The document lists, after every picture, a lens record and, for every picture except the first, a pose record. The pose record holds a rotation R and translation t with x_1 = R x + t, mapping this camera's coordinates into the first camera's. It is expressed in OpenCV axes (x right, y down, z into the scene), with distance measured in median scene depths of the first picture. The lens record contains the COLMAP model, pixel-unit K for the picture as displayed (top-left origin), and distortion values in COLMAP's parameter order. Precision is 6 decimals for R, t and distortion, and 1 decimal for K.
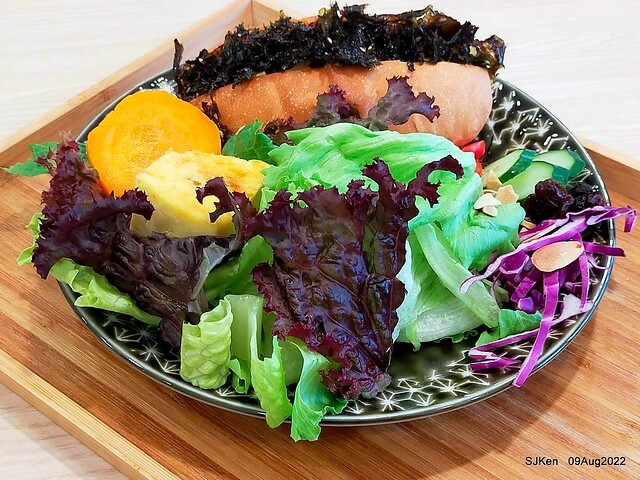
lens RADIAL K [[983.3, 0, 325.1], [0, 983.3, 241.5], [0, 0, 1]] dist [-0.006138, 0.000000]
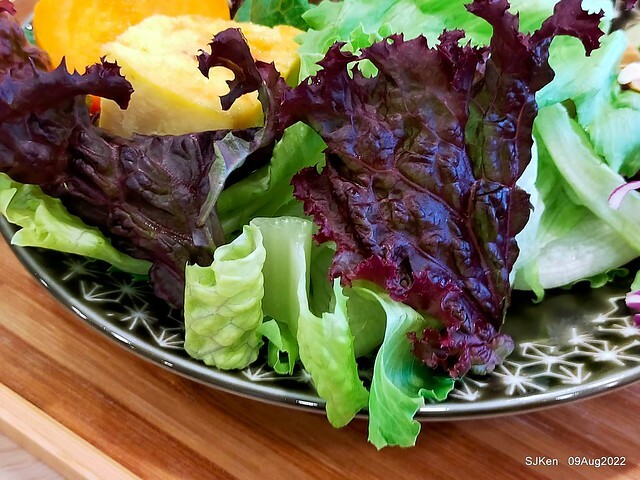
lens RADIAL K [[1031.1, 0, 320.0], [0, 1031.1, 243.0], [0, 0, 1]] dist [0.031293, 0.000000]
pose [[0.999190, -0.039004, -0.009940, -0.051002], [0.039212, 0.998997, 0.021639, 0.056185], [0.009086, -0.022012, 0.999716, 0.336227]]
